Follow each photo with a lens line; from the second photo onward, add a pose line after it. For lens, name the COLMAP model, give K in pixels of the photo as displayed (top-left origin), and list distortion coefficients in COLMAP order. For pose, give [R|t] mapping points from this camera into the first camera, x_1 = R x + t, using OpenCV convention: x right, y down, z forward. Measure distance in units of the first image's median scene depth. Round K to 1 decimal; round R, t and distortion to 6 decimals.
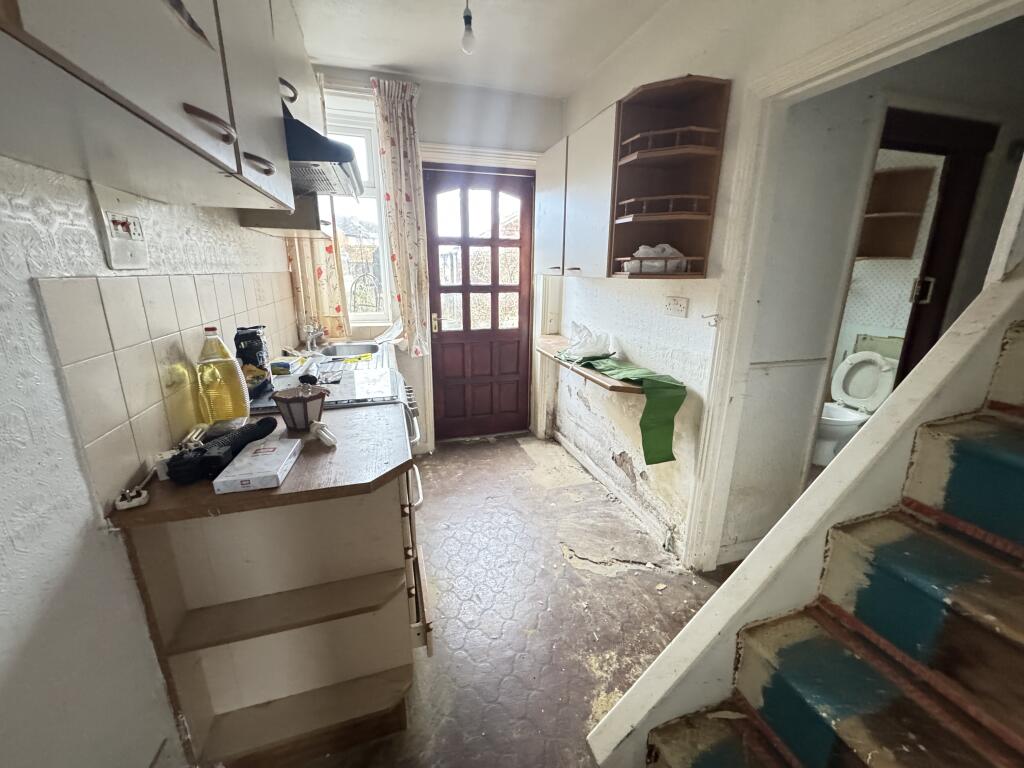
lens RADIAL K [[407.3, 0, 509.8], [0, 407.3, 380.0], [0, 0, 1]] dist [-0.000876, -0.000019]
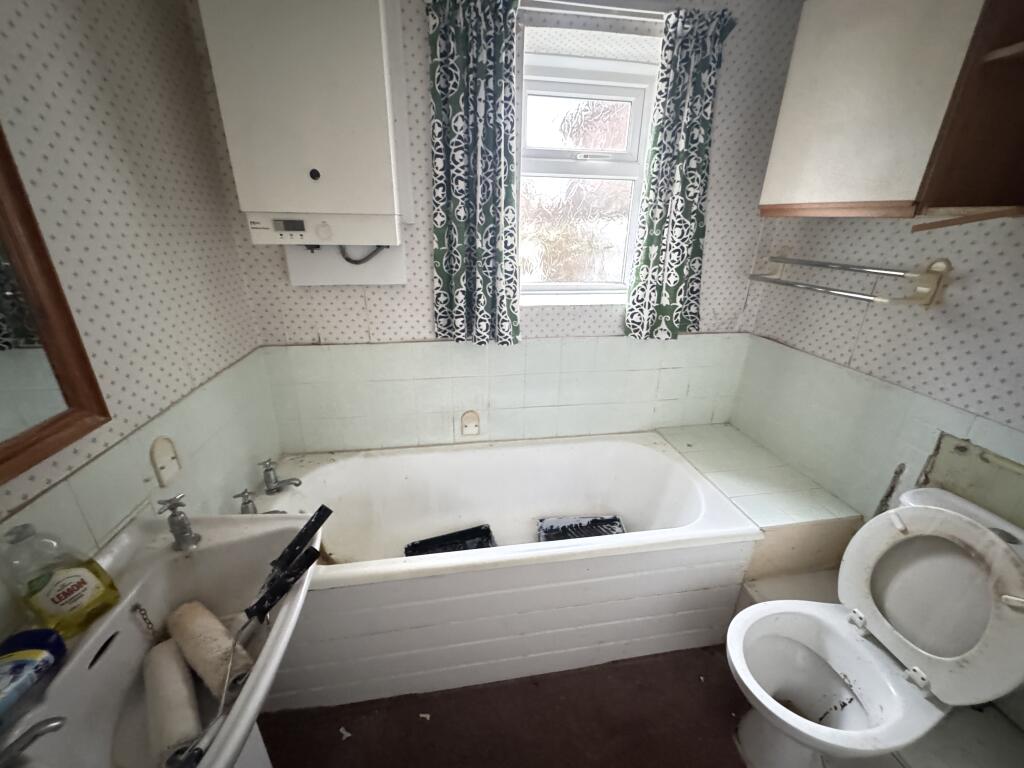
lens RADIAL K [[407.3, 0, 512.9], [0, 407.3, 384.8], [0, 0, 1]] dist [-0.000876, -0.000019]
pose [[0.990817, 0.061792, -0.120262, 0.544361], [-0.048023, 0.992296, 0.114201, -0.181931], [0.126393, -0.107377, 0.986152, 0.631140]]
